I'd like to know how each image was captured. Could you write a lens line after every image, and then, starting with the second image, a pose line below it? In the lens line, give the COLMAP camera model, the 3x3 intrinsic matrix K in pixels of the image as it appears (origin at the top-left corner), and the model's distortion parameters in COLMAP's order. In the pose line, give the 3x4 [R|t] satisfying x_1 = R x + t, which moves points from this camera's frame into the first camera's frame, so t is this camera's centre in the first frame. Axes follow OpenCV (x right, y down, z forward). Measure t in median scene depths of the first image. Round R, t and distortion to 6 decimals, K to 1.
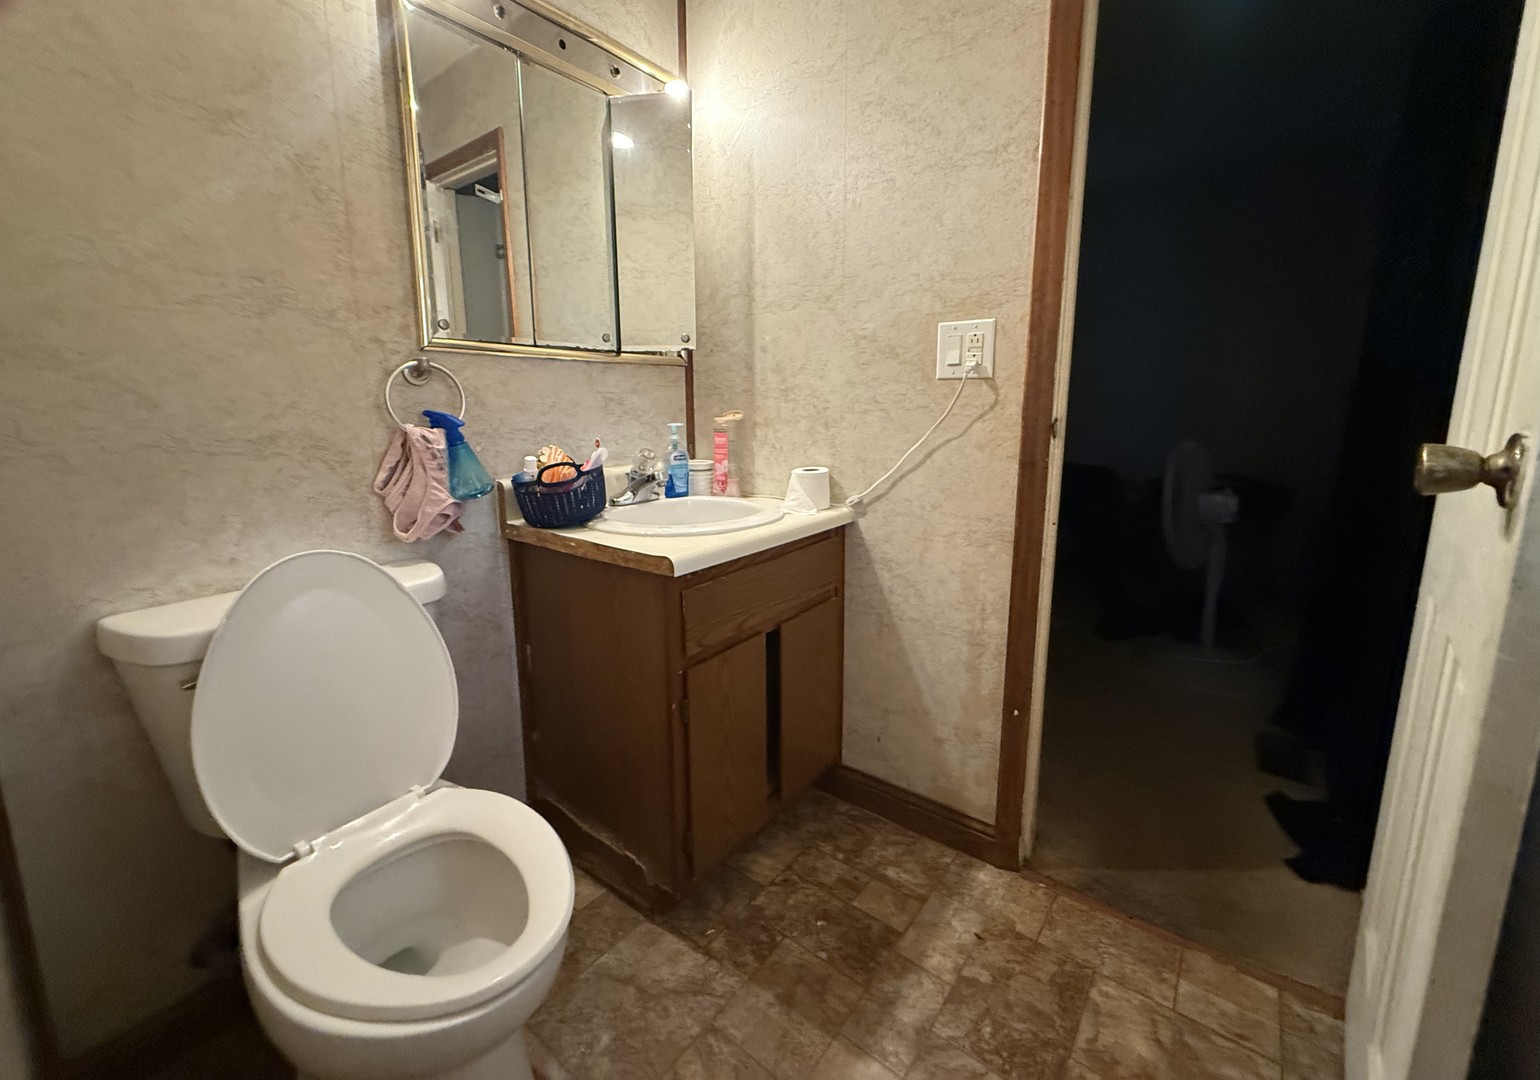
lens RADIAL K [[623.9, 0, 759.7], [0, 623.9, 503.6], [0, 0, 1]] dist [-0.002336, -0.000270]
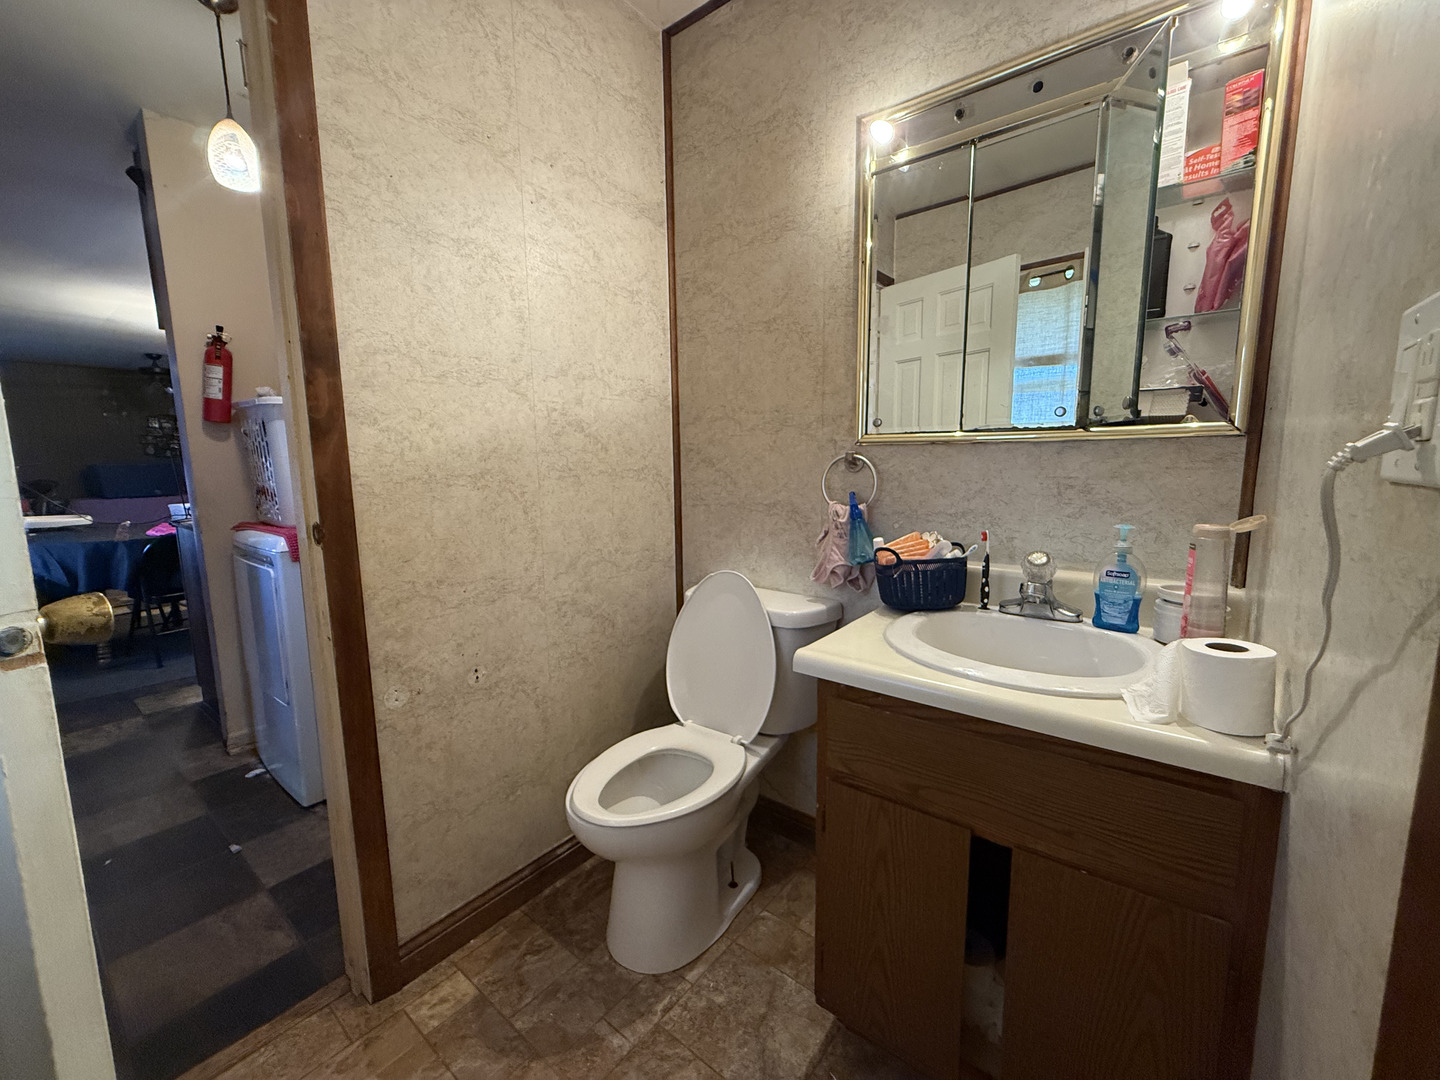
lens RADIAL K [[577.8, 0, 719.8], [0, 577.8, 536.9], [0, 0, 1]] dist [0.000870, 0.000532]
pose [[-0.006023, 0.139052, -0.990267, 0.692838], [-0.148426, 0.979191, 0.138400, -0.189938], [0.988905, 0.147815, 0.014742, 0.754765]]
